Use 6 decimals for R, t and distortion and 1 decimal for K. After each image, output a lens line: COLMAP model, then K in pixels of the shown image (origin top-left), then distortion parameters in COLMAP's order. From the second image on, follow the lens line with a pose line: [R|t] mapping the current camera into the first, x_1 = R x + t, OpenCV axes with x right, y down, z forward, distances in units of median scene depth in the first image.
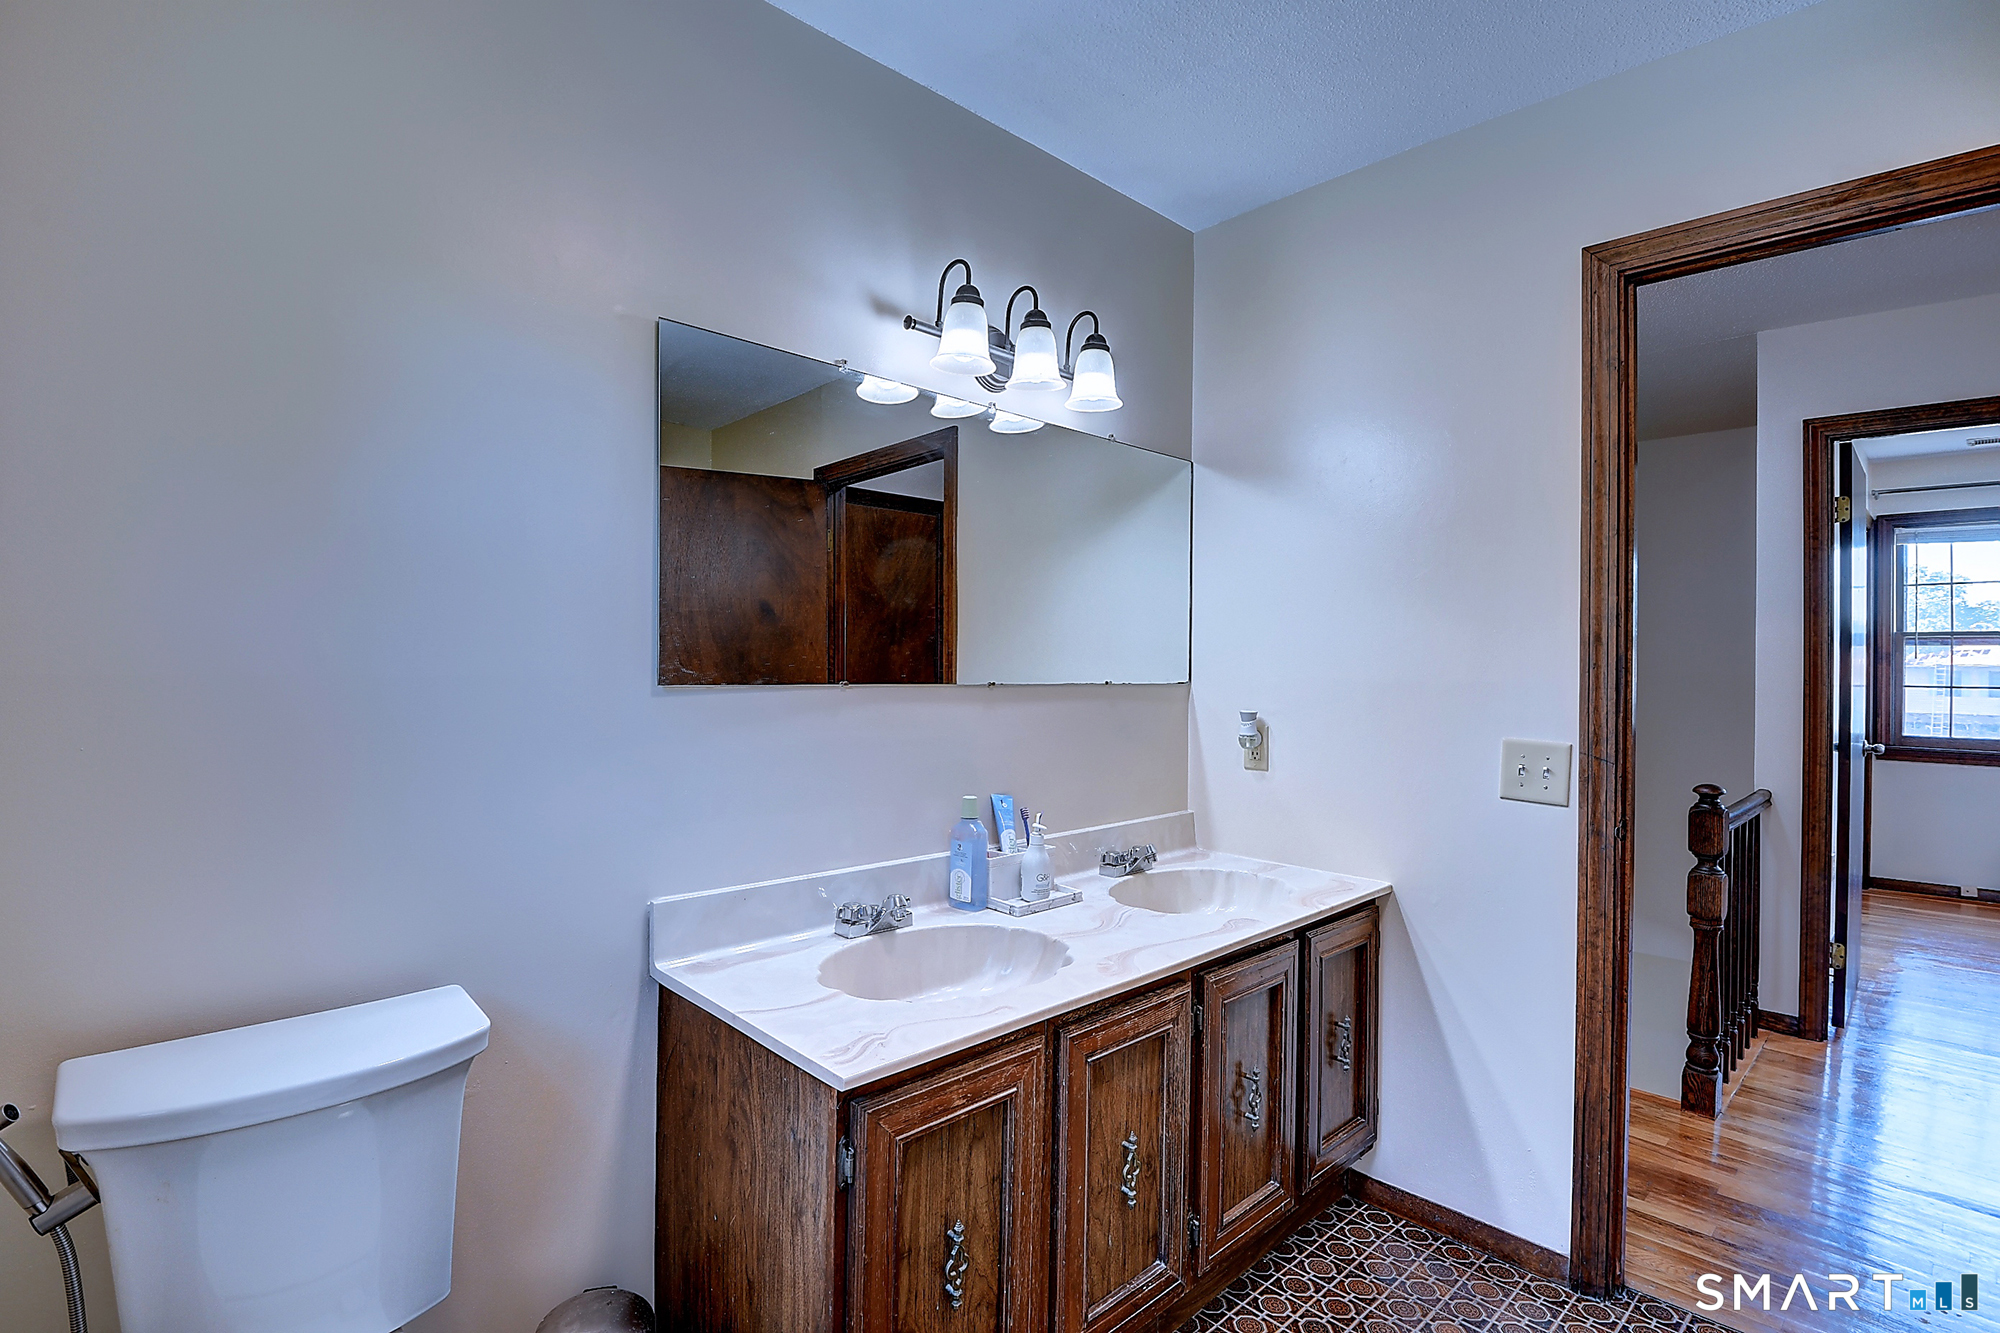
lens RADIAL K [[951.7, 0, 997.4], [0, 951.7, 654.8], [0, 0, 1]] dist [-0.011884, -0.000983]
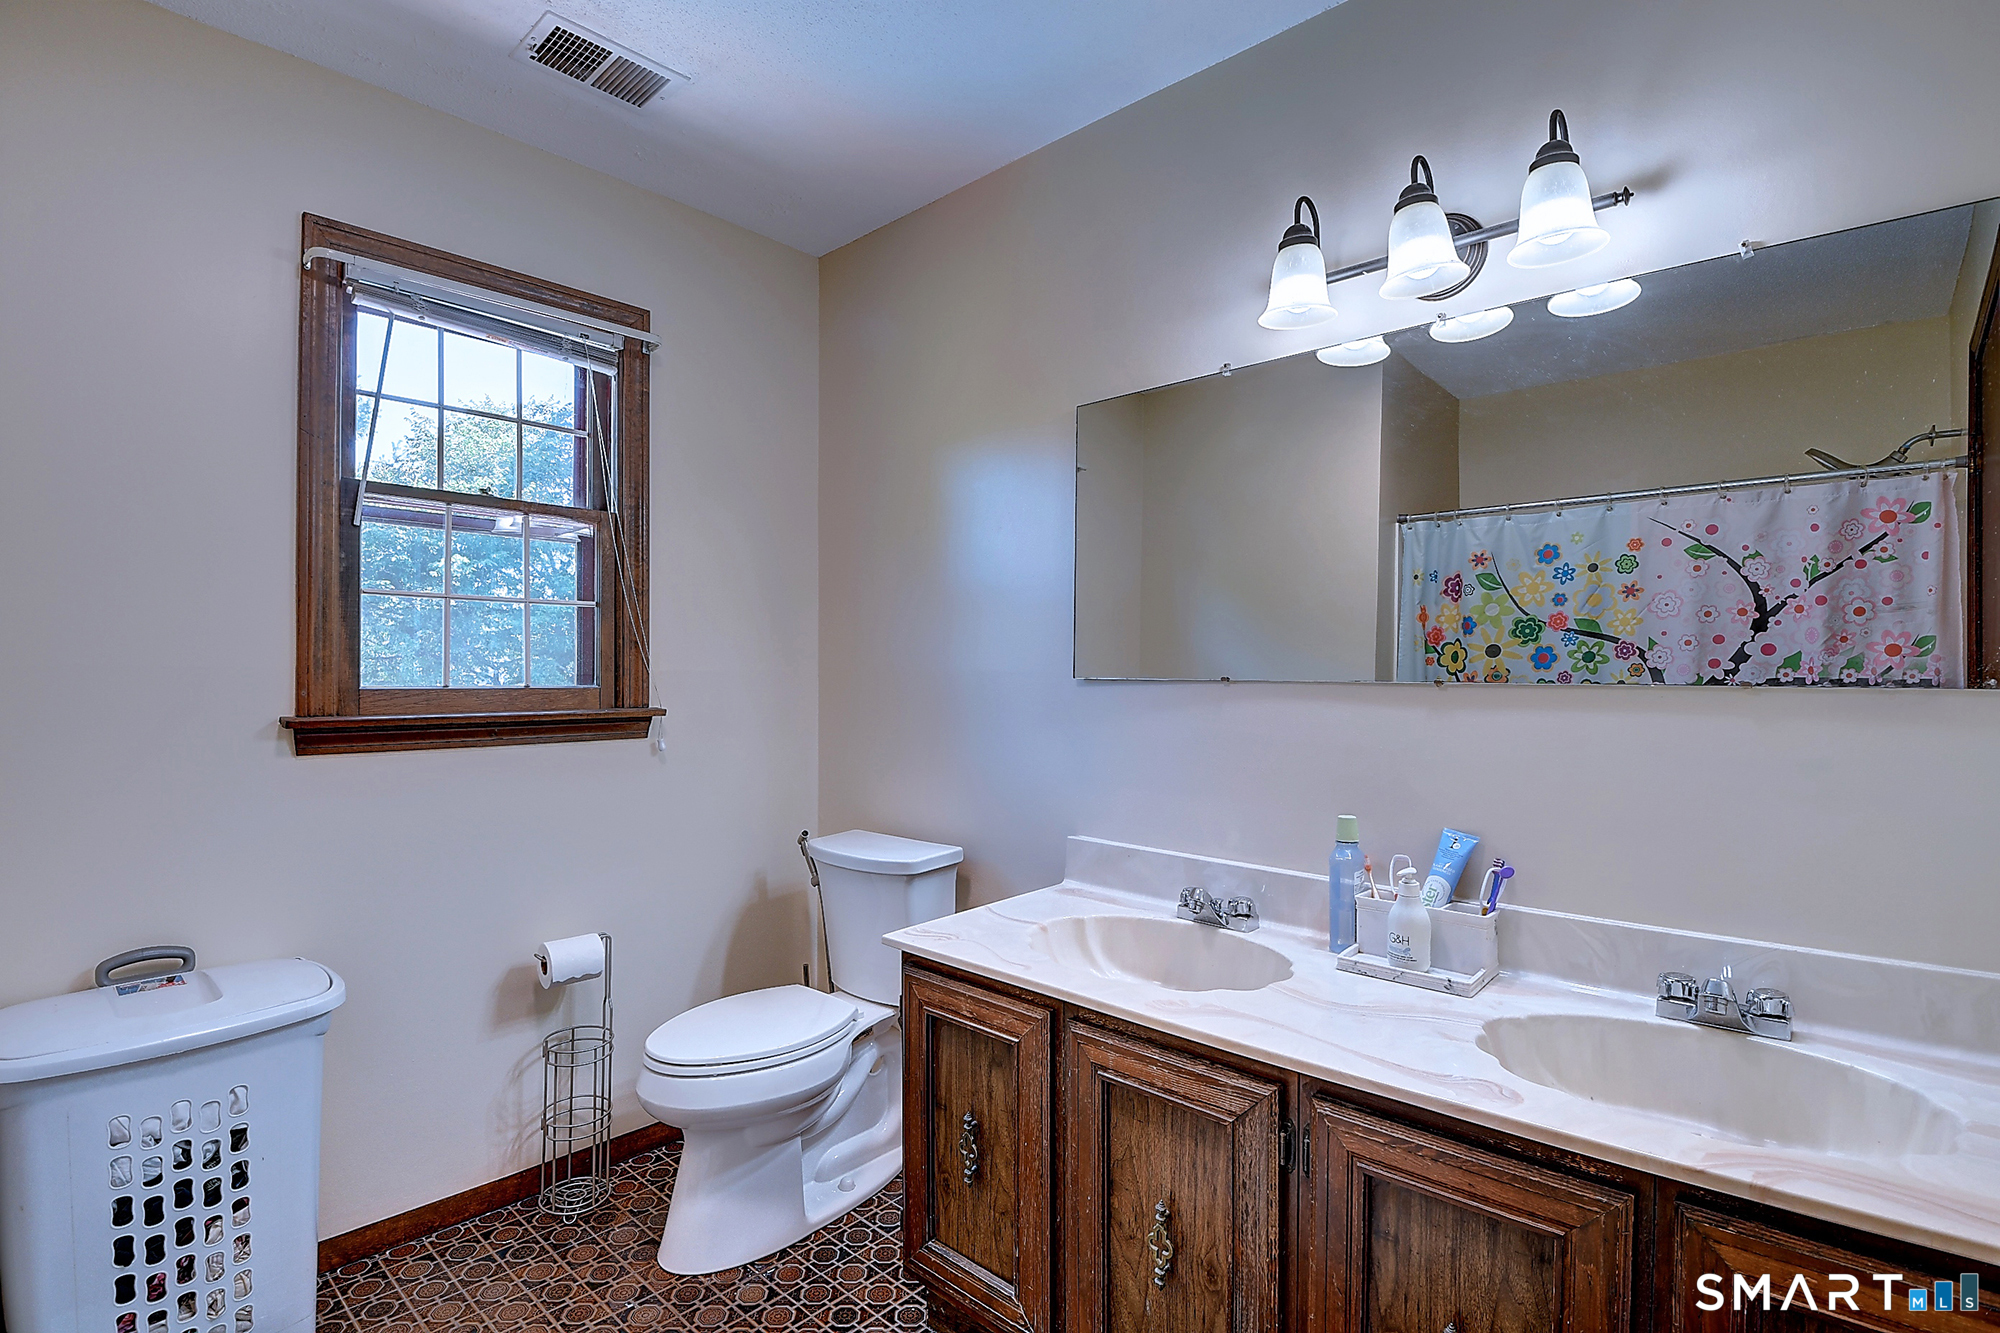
lens RADIAL K [[951.7, 0, 994.4], [0, 951.7, 674.7], [0, 0, 1]] dist [-0.011884, -0.000983]
pose [[0.064609, -0.007279, -0.997884, 0.921415], [0.003381, 0.999969, -0.007076, 0.034785], [0.997905, -0.002916, 0.064631, 0.746628]]
